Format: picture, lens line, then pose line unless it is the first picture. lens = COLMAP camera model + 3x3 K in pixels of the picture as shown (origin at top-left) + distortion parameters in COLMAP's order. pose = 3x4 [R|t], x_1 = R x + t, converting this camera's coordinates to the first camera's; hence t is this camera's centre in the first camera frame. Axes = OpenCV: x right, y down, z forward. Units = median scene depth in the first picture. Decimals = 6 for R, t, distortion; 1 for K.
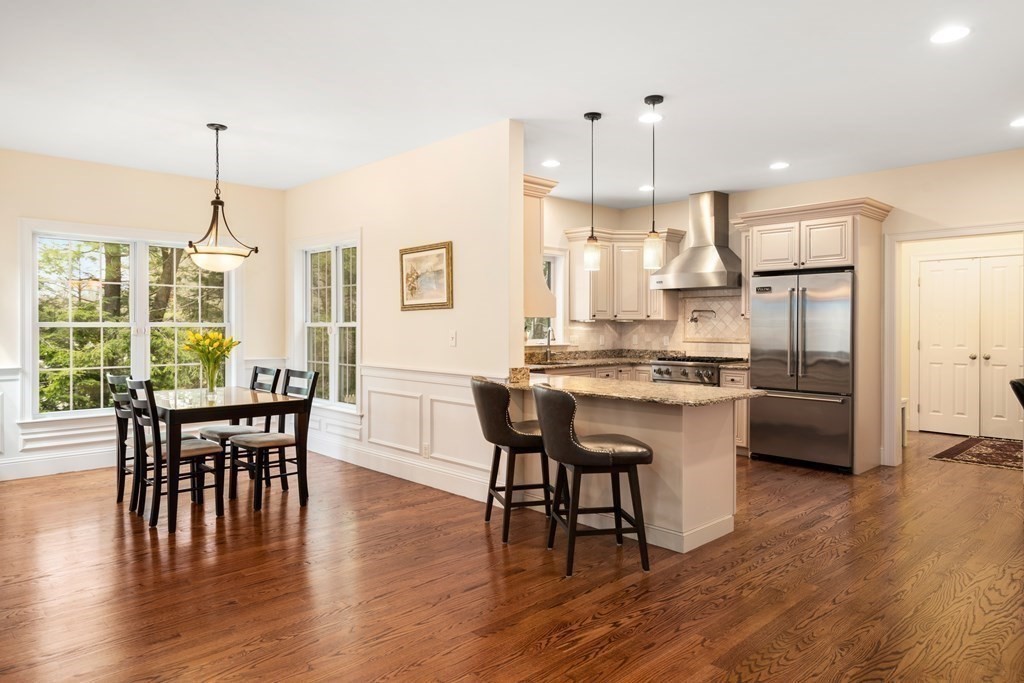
lens RADIAL K [[655.7, 0, 515.6], [0, 655.7, 328.2], [0, 0, 1]] dist [0.008129, 0.003654]
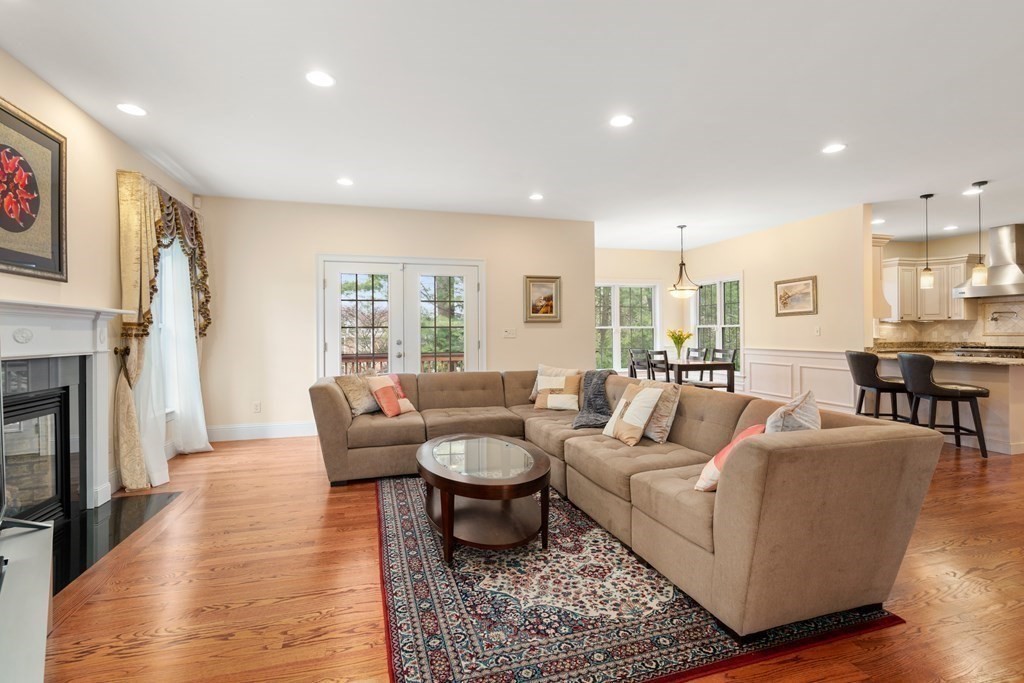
lens RADIAL K [[474.3, 0, 510.0], [0, 474.3, 335.2], [0, 0, 1]] dist [-0.005681, 0.002658]
pose [[0.882332, -0.005724, -0.470593, -0.188464], [0.005730, 0.999983, -0.001419, 0.019420], [0.470593, -0.001444, 0.882349, -0.416403]]
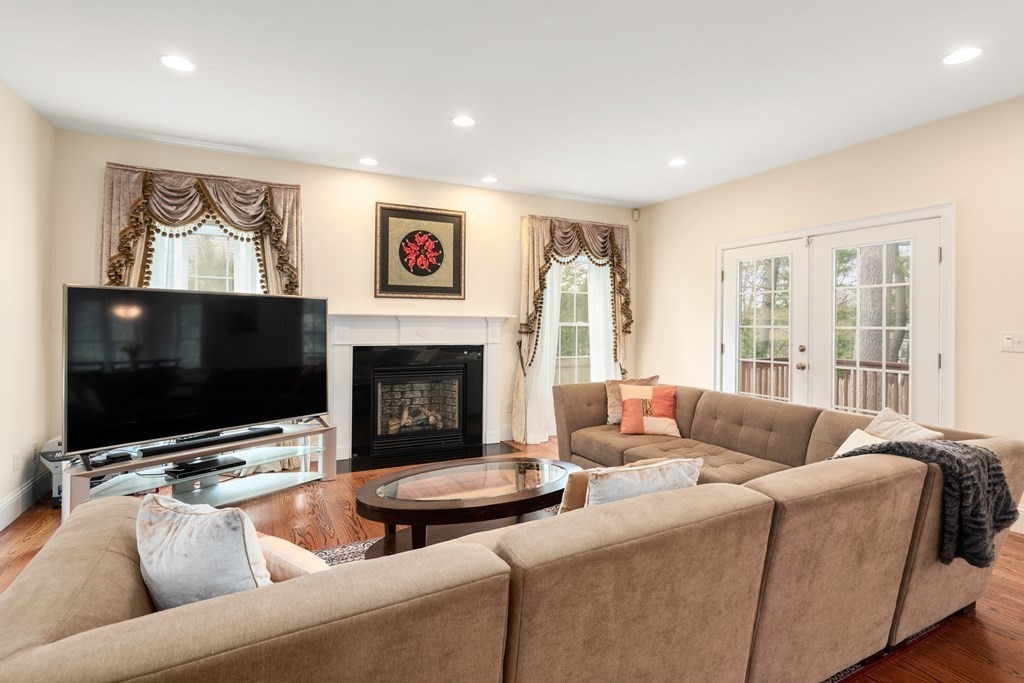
lens RADIAL K [[501.1, 0, 510.7], [0, 501.1, 323.0], [0, 0, 1]] dist [0.000361, 0.001297]
pose [[-0.288541, -0.004679, -0.957456, -0.019820], [-0.011837, 0.999929, -0.001319, -0.000417], [0.957394, 0.010953, -0.288576, 0.157407]]
